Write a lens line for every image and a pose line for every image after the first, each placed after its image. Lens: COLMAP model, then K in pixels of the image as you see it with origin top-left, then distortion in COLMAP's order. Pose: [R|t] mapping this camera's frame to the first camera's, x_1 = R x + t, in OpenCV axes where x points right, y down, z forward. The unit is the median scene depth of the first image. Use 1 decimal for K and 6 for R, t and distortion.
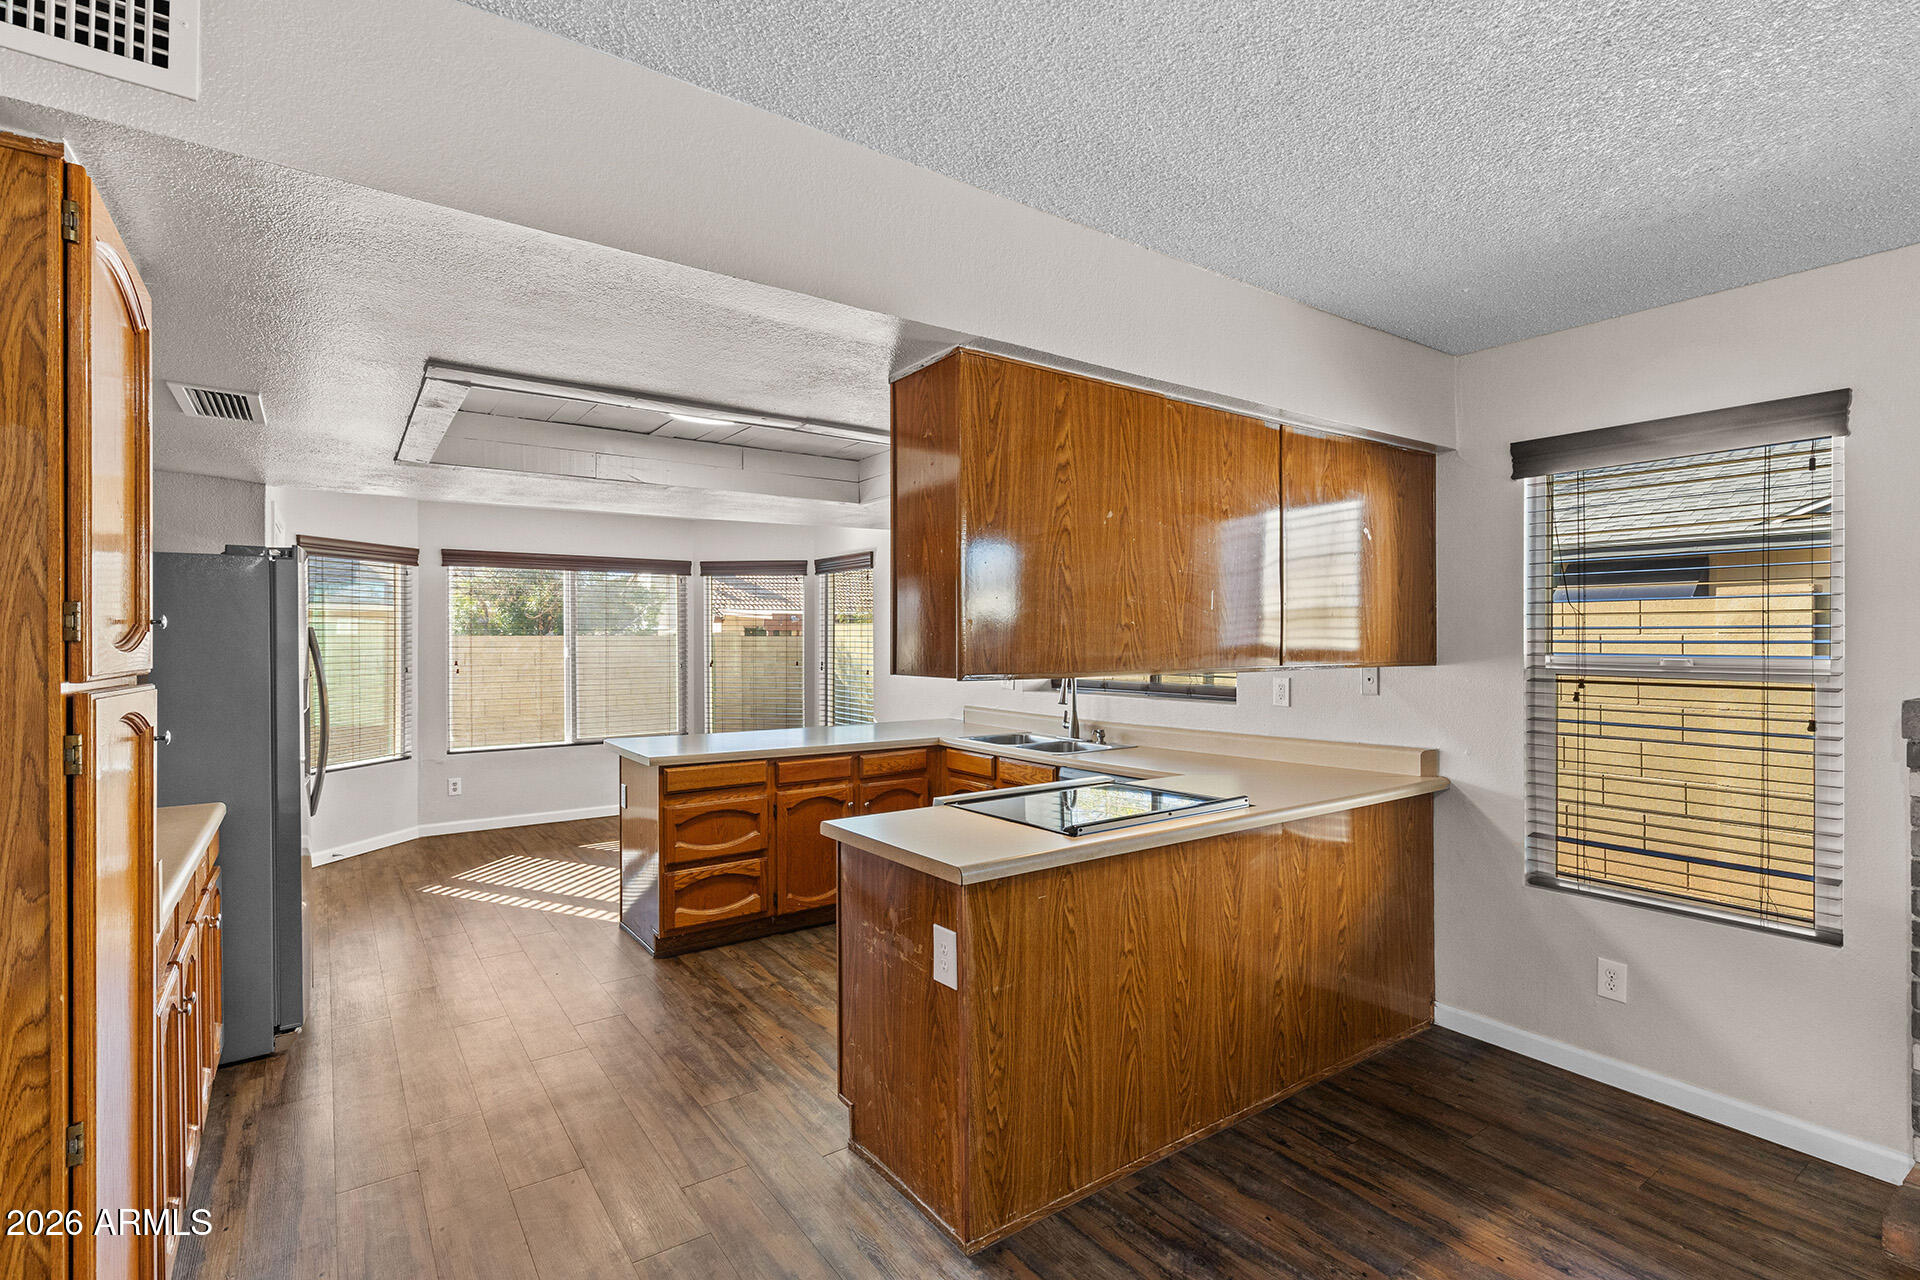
lens RADIAL K [[926.2, 0, 944.5], [0, 926.2, 641.1], [0, 0, 1]] dist [-0.005453, 0.003287]
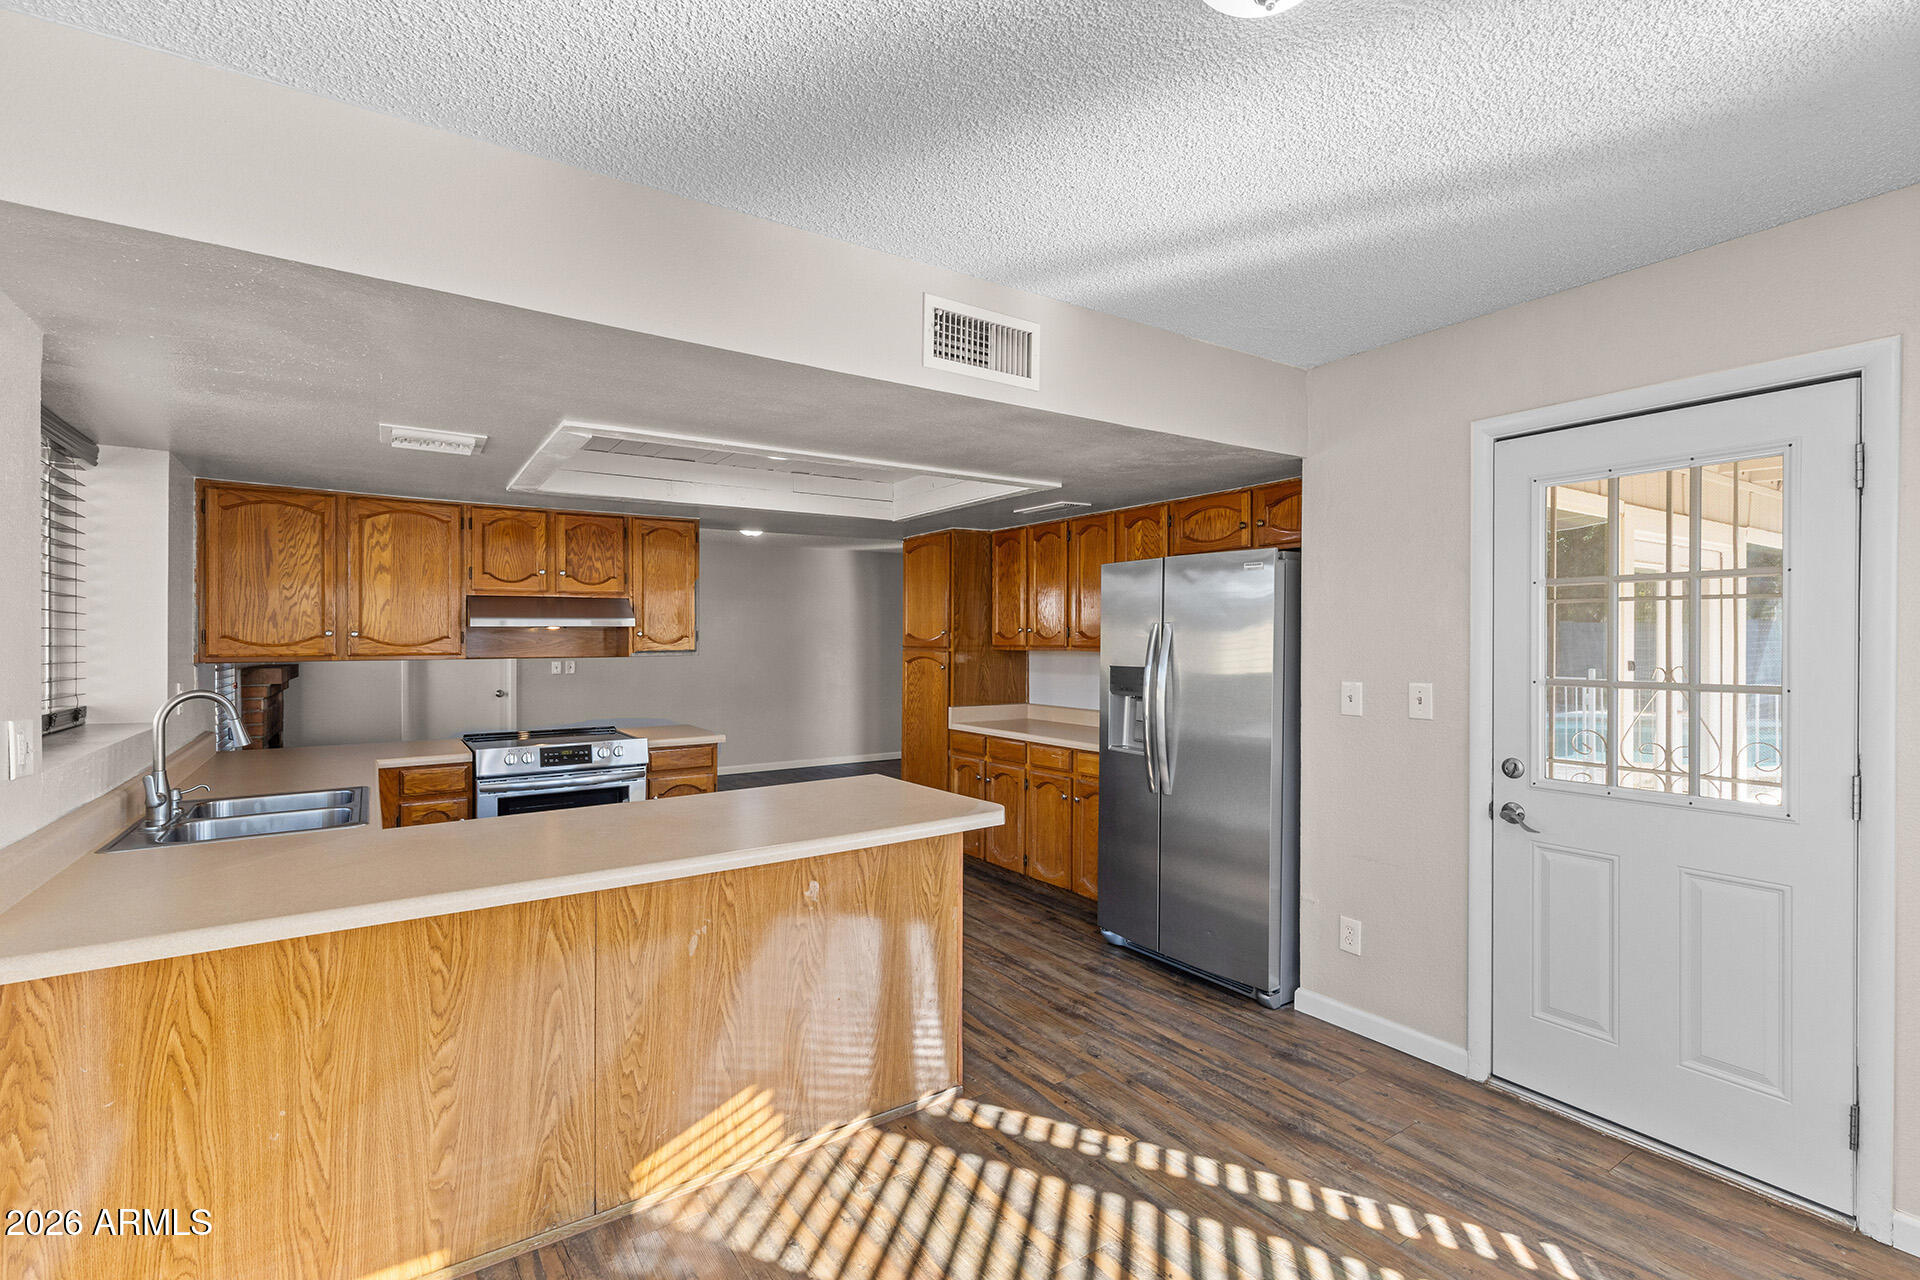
lens RADIAL K [[881.3, 0, 953.8], [0, 881.3, 628.1], [0, 0, 1]] dist [0.009506, -0.003073]
pose [[-0.999822, 0.010884, 0.015386, -0.464375], [0.010753, 0.999905, -0.008570, -0.000338], [-0.015478, -0.008403, -0.999845, 2.106940]]
